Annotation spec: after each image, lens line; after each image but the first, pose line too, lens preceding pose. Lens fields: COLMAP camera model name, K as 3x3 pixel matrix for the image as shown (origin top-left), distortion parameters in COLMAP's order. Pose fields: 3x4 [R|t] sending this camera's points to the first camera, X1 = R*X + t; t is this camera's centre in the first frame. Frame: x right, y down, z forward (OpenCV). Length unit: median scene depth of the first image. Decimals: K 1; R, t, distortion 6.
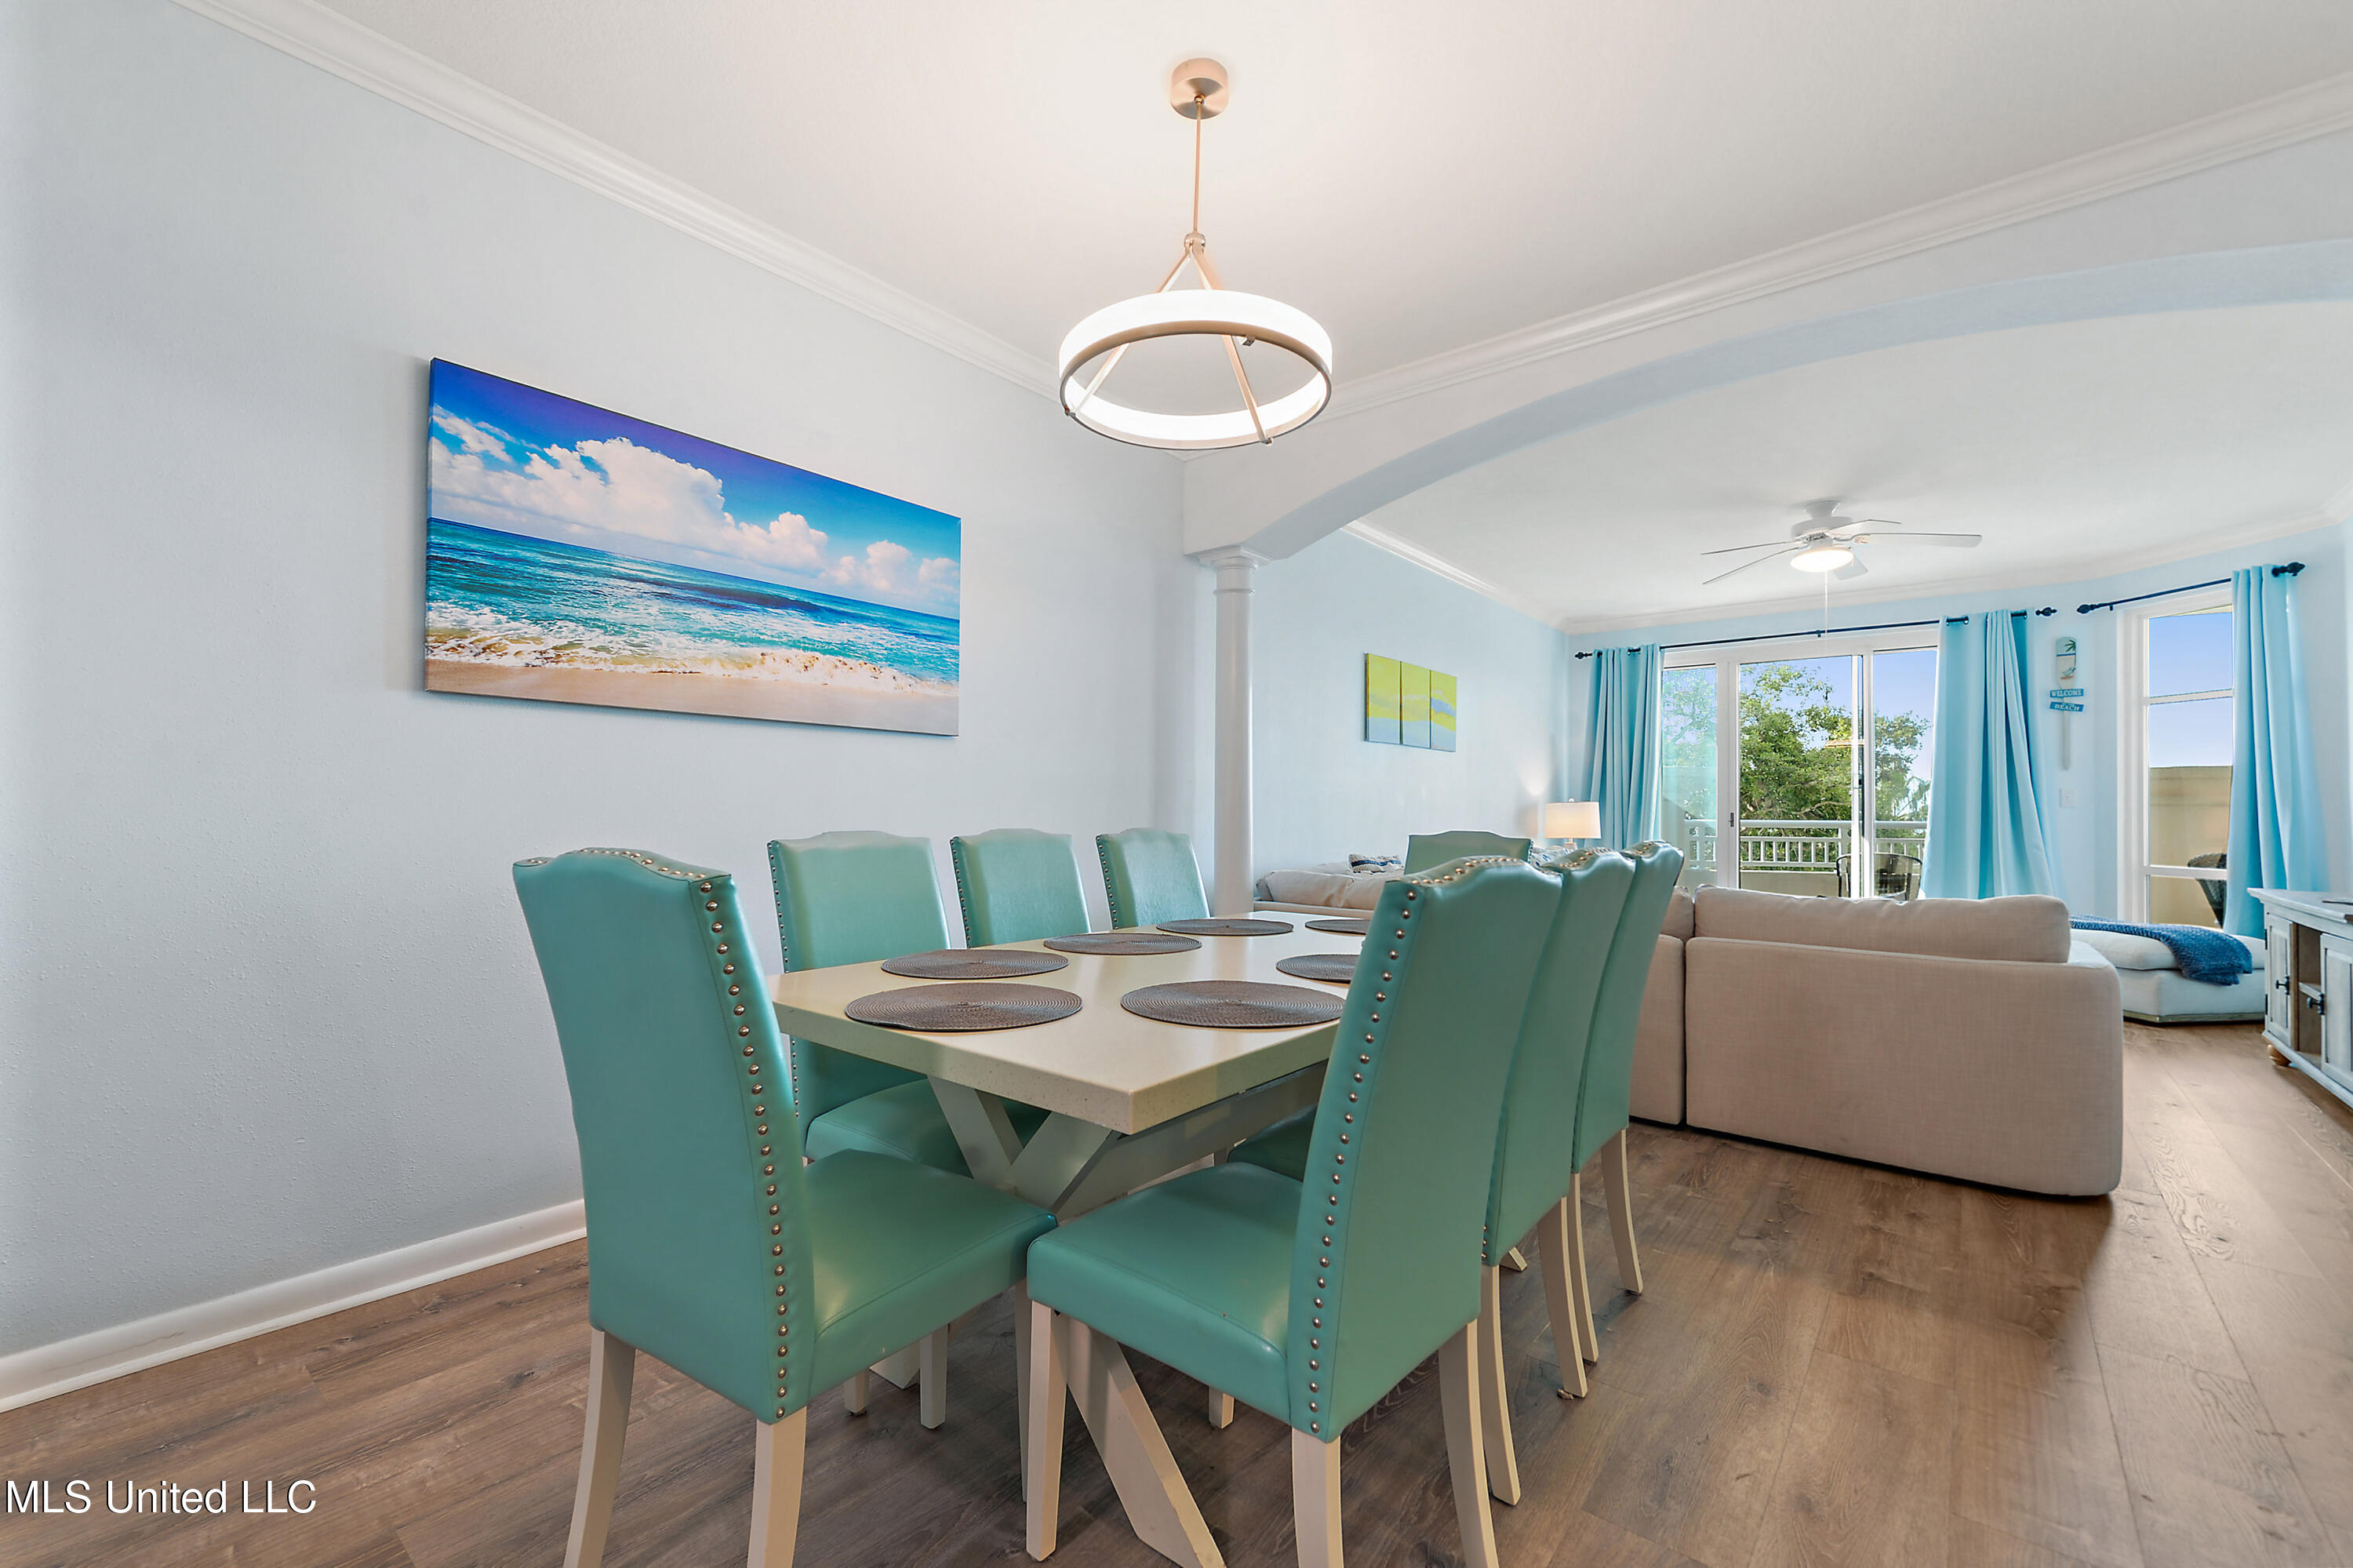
lens RADIAL K [[1007.4, 0, 1154.9], [0, 1007.4, 797.9], [0, 0, 1]] dist [0.001921, -0.000273]
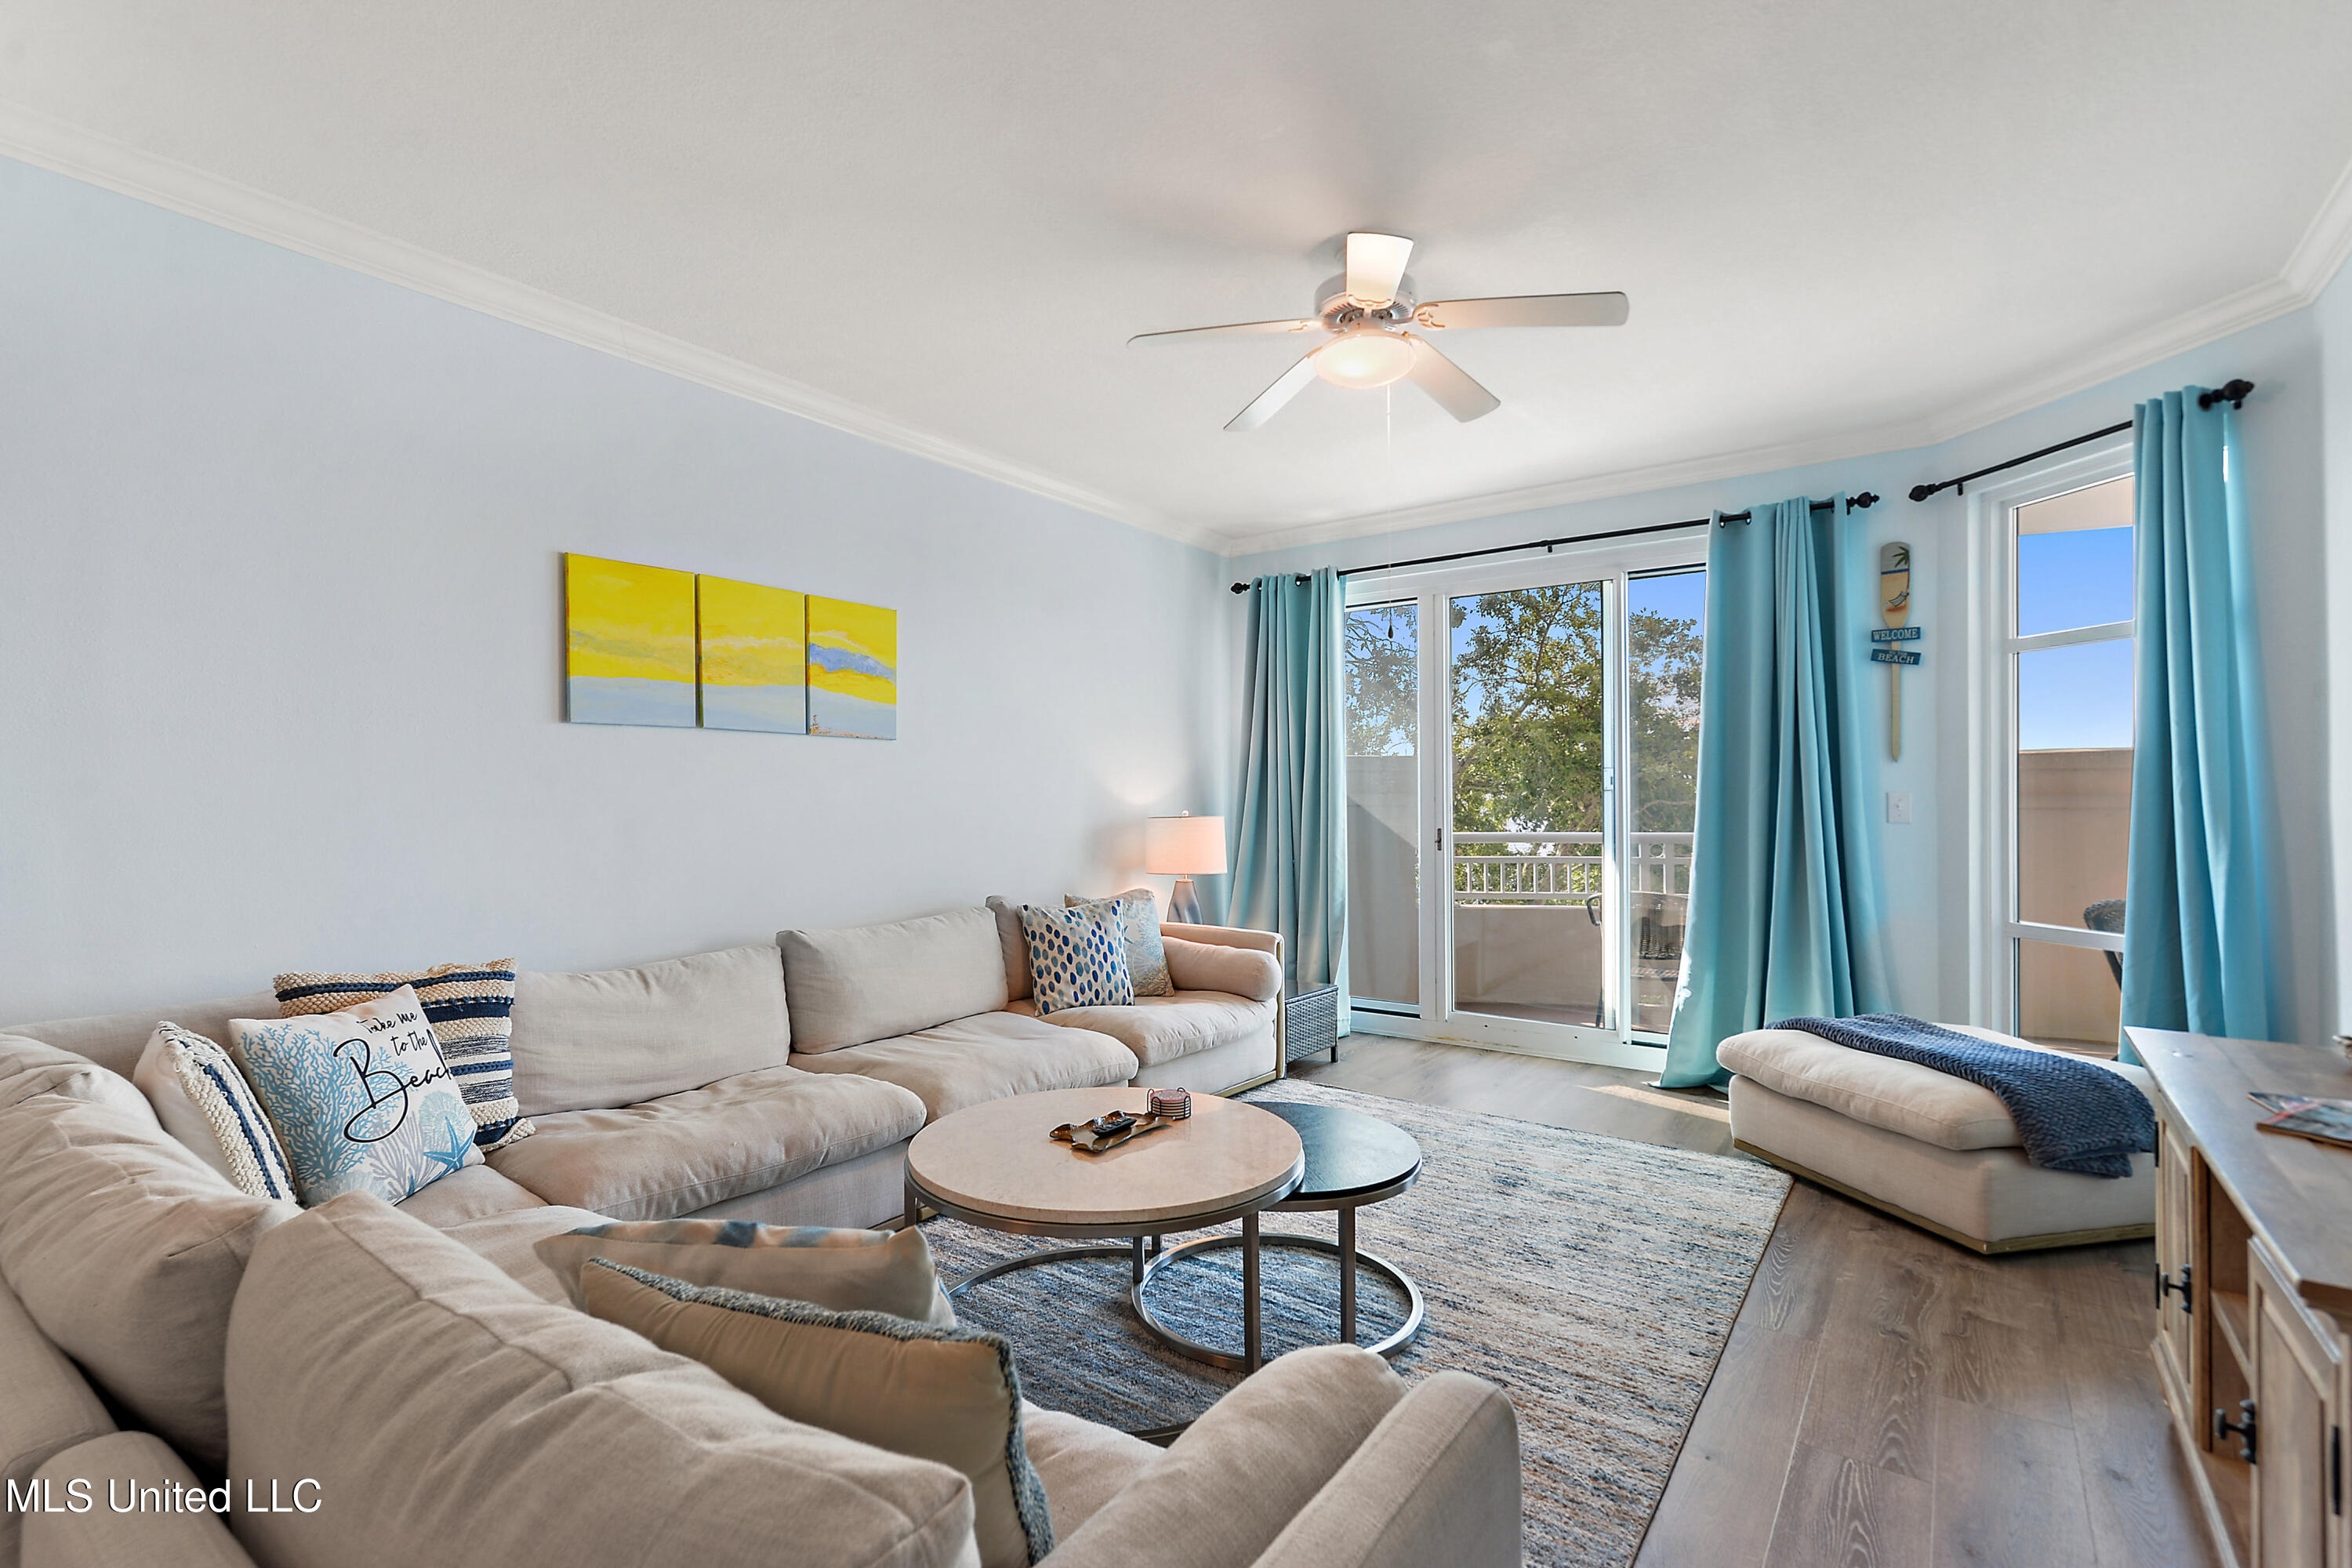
lens RADIAL K [[1106.4, 0, 1181.8], [0, 1106.4, 793.9], [0, 0, 1]] dist [0.009577, -0.000295]
pose [[0.997714, -0.011148, 0.066655, 0.430292], [0.010483, 0.999892, 0.010313, -0.019347], [-0.066763, -0.009591, 0.997723, 0.360462]]
